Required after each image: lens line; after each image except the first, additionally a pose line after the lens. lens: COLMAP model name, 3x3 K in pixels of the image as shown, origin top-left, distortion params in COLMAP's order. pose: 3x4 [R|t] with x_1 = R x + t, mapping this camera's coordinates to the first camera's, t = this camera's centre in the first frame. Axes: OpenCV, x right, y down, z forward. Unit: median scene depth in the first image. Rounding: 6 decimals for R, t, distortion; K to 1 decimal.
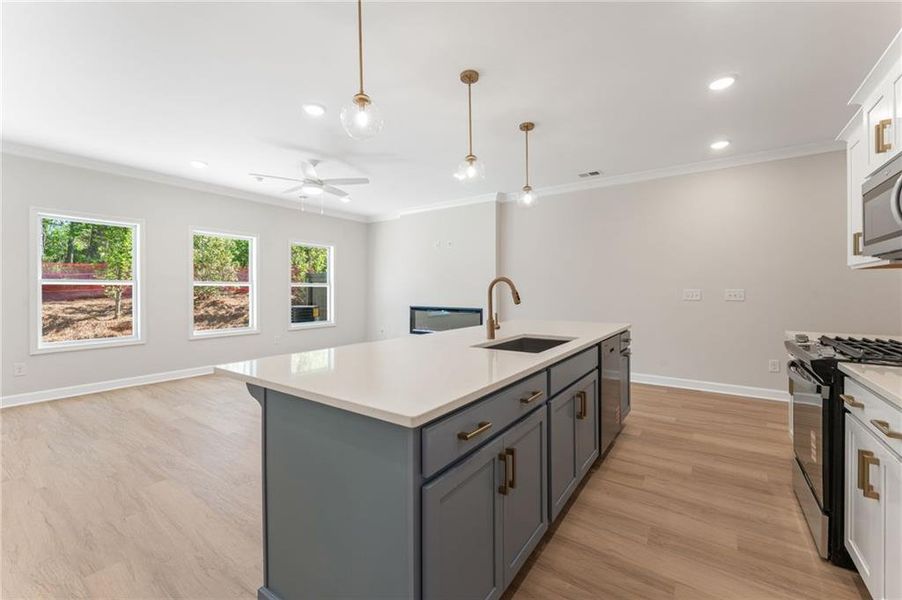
lens RADIAL K [[367.1, 0, 451.6], [0, 367.1, 292.8], [0, 0, 1]] dist [0.000672, 0.000112]
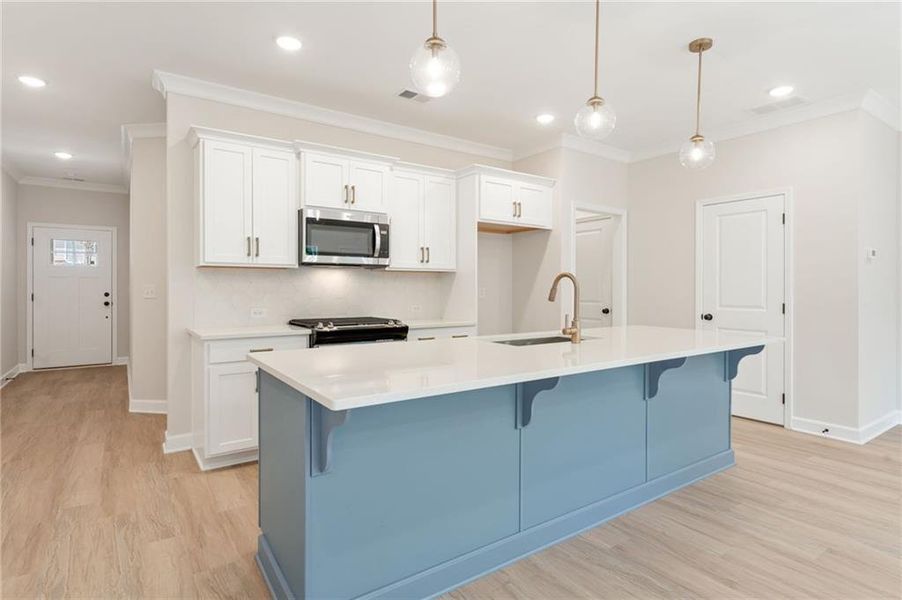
lens RADIAL K [[471.8, 0, 453.9], [0, 471.8, 288.9], [0, 0, 1]] dist [0.001757, 0.000318]
pose [[-0.941587, -0.002010, 0.336763, 0.001310], [0.000555, 0.999972, 0.007521, -0.004055], [-0.336769, 0.007268, -0.941559, 0.864834]]
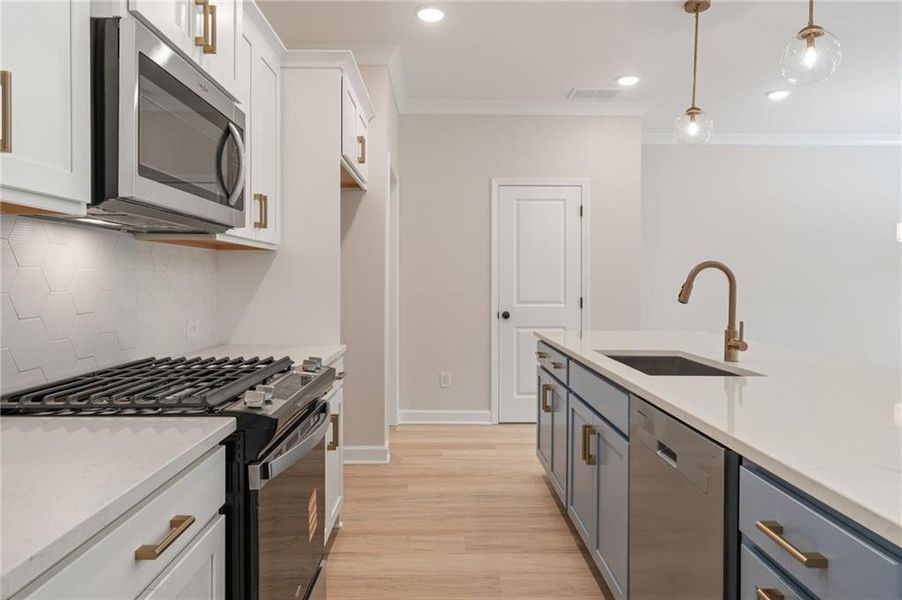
lens RADIAL K [[578.2, 0, 449.1], [0, 578.2, 284.7], [0, 0, 1]] dist [-0.000462, -0.001188]
pose [[-0.810678, 0.001427, -0.585491, 0.424945], [-0.006318, 0.999918, 0.011184, -0.003834], [0.585458, 0.012765, -0.810602, 0.606013]]
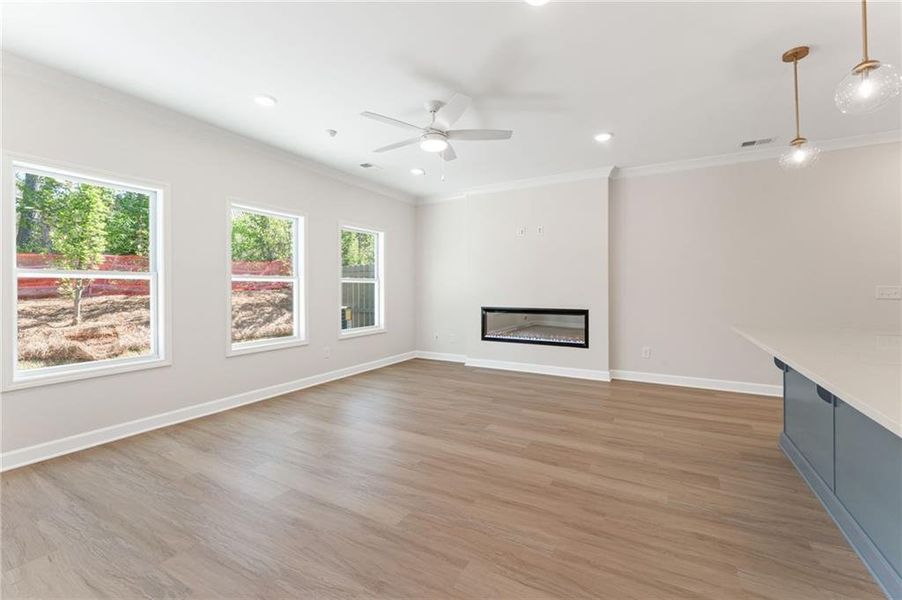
lens RADIAL K [[378.5, 0, 453.4], [0, 378.5, 291.6], [0, 0, 1]] dist [-0.001172, -0.000222]
pose [[0.995191, -0.001617, 0.097935, -0.303288], [0.001393, 0.999996, 0.002358, 0.000678], [-0.097939, -0.002210, 0.995190, 0.199744]]
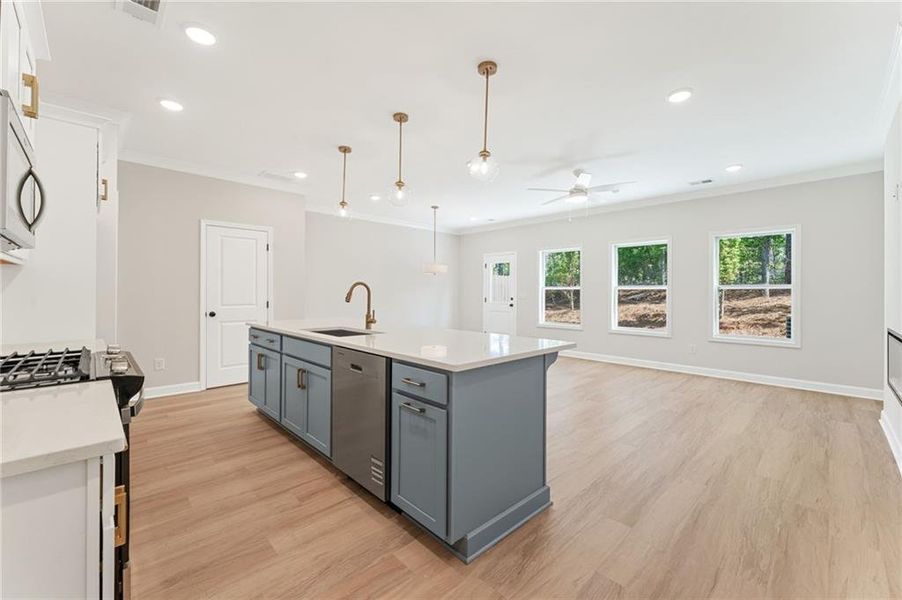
lens RADIAL K [[367.1, 0, 451.6], [0, 367.1, 292.8], [0, 0, 1]] dist [0.000672, 0.000112]
pose [[-0.183171, 0.001739, -0.983080, 0.540320], [-0.010763, 0.999935, 0.003774, -0.004395], [0.983022, 0.011272, -0.183140, 0.616056]]
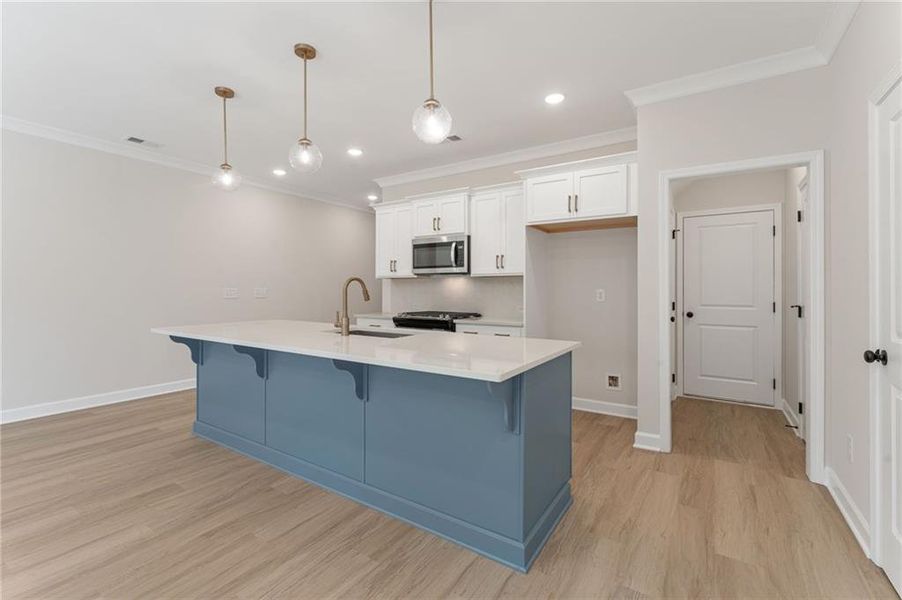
lens RADIAL K [[395.7, 0, 455.2], [0, 395.7, 287.3], [0, 0, 1]] dist [0.000218, -0.000088]
pose [[-0.040695, 0.008089, 0.999139, -0.412252], [0.002635, 0.999965, -0.007988, -0.000306], [-0.999168, 0.002308, -0.040715, 0.296158]]
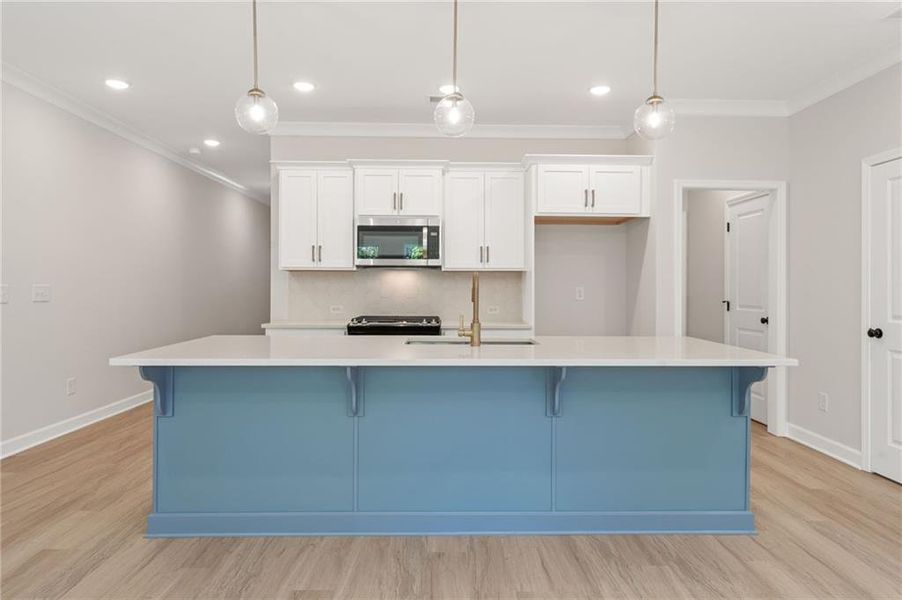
lens RADIAL K [[540.6, 0, 457.6], [0, 540.6, 287.0], [0, 0, 1]] dist [0.002522, 0.001566]
pose [[-0.597149, -0.001674, 0.802129, -0.340277], [0.000545, 0.999997, 0.002492, -0.004177], [-0.802130, 0.001925, -0.597146, 0.708593]]
